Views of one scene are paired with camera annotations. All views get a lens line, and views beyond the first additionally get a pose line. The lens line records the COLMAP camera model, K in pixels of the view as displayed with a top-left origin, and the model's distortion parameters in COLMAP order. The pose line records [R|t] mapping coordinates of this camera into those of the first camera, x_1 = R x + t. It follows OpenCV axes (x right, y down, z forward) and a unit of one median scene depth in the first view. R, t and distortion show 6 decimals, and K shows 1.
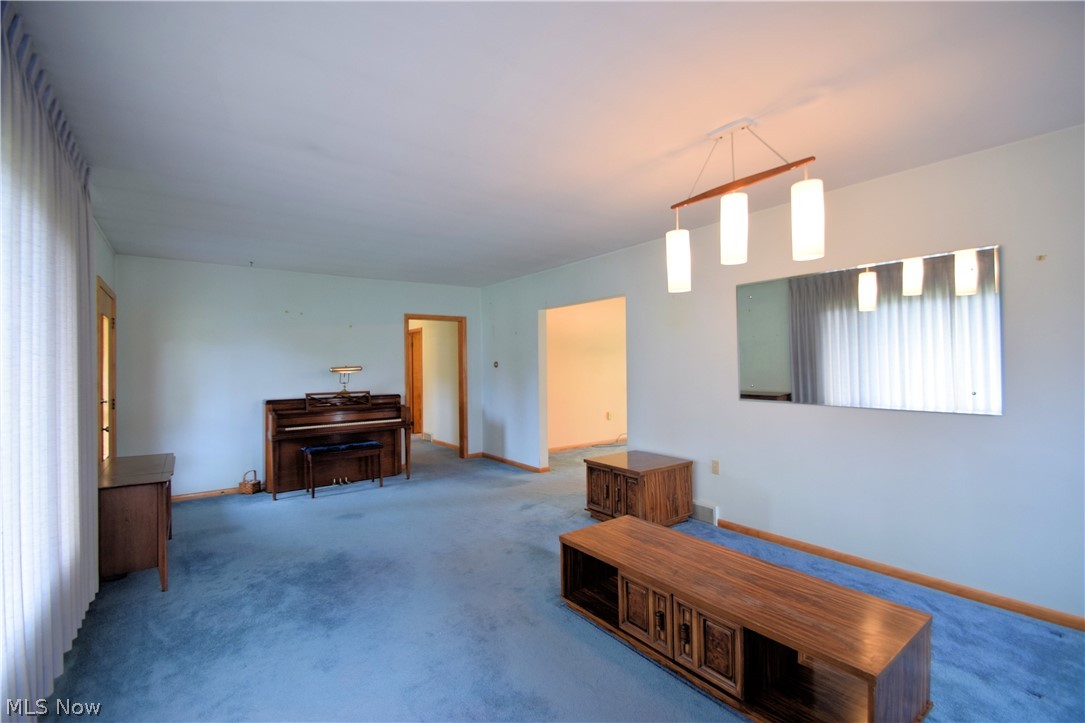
lens RADIAL K [[477.3, 0, 542.5], [0, 477.3, 361.5], [0, 0, 1]] dist [0.011446, -0.015405]
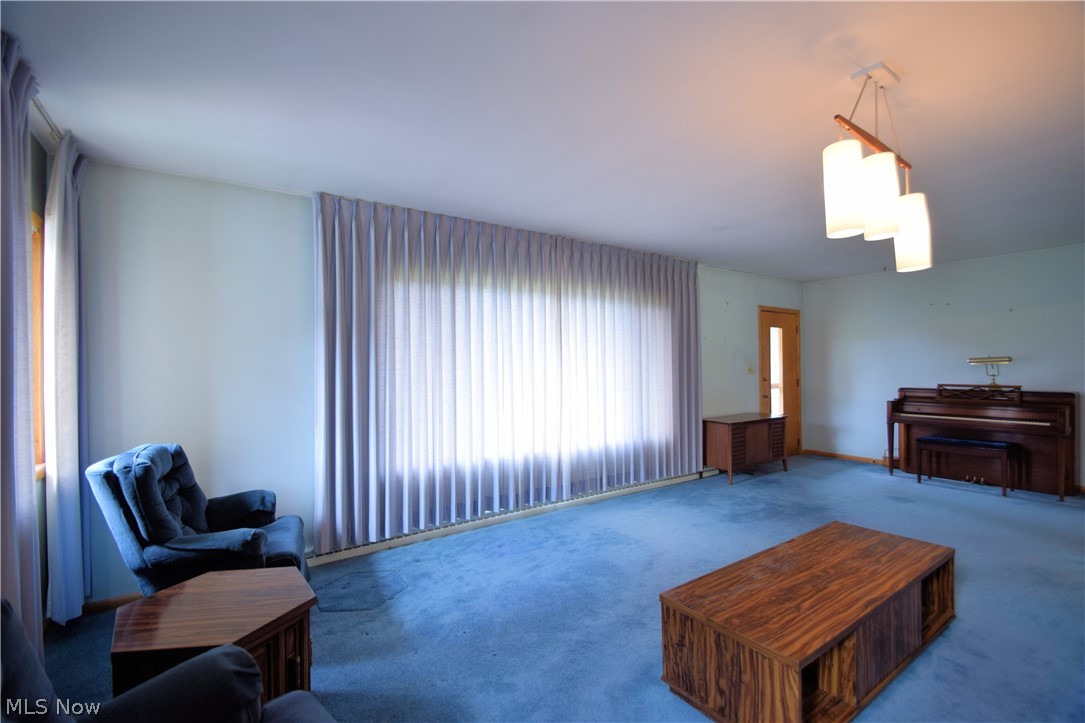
lens RADIAL K [[477.3, 0, 542.5], [0, 477.3, 361.5], [0, 0, 1]] dist [0.011446, -0.015405]
pose [[-0.030717, 0.006822, -0.999505, 1.002988], [0.019910, 0.999782, 0.006212, -0.007268], [0.999330, -0.019709, -0.030846, 0.351607]]
